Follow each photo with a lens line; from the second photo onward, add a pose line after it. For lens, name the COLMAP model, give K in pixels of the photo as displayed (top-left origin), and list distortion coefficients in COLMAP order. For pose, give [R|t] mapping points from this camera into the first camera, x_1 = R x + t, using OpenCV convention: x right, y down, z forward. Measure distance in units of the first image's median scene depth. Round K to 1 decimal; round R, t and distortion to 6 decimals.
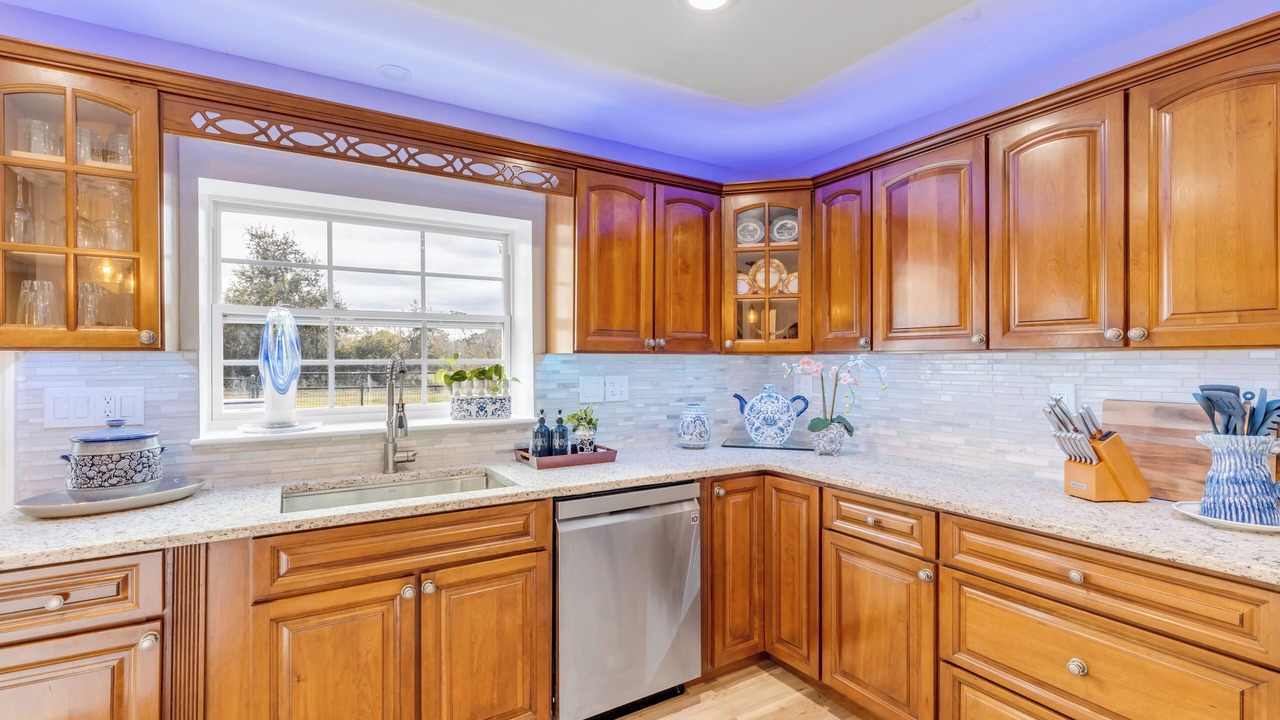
lens RADIAL K [[580.4, 0, 661.2], [0, 580.4, 359.5], [0, 0, 1]] dist [0.002920, -0.000034]
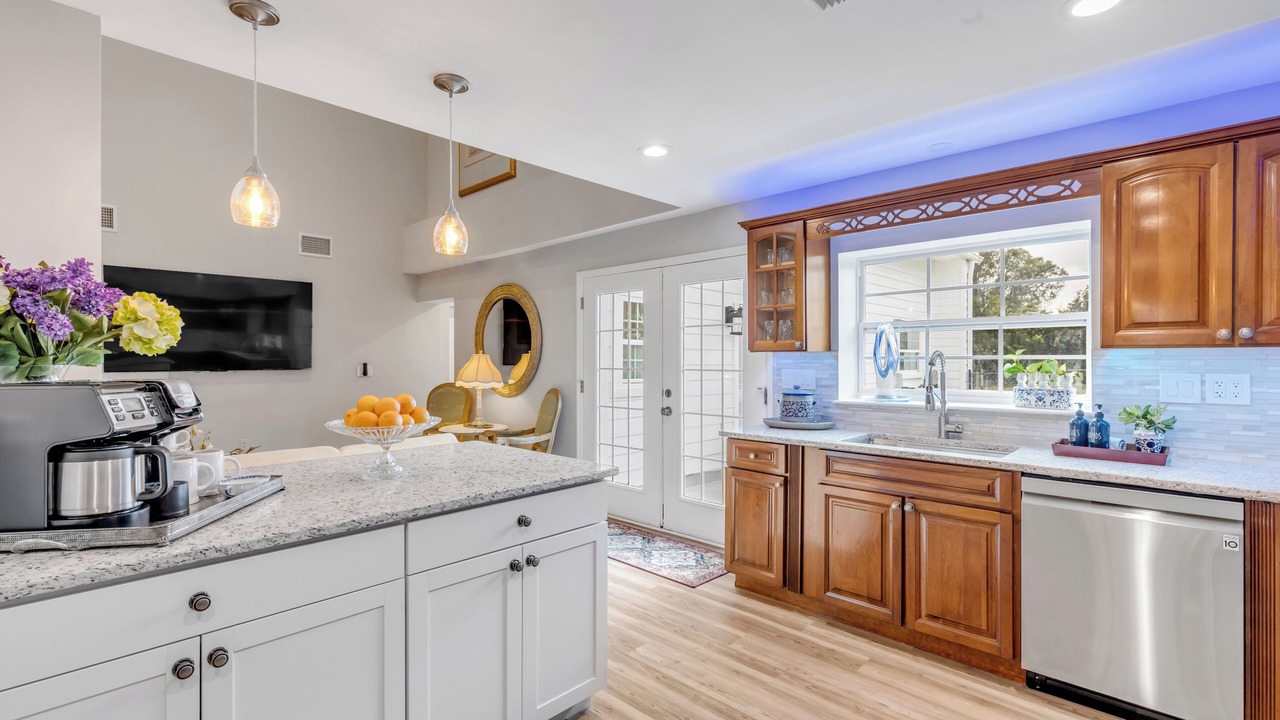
lens RADIAL K [[607.2, 0, 622.5], [0, 607.2, 359.0], [0, 0, 1]] dist [0.001318, 0.000011]
pose [[0.231373, 0.001247, -0.972864, 0.717437], [0.000868, 0.999999, 0.001488, 0.005446], [0.972865, -0.001188, 0.231372, -0.059523]]
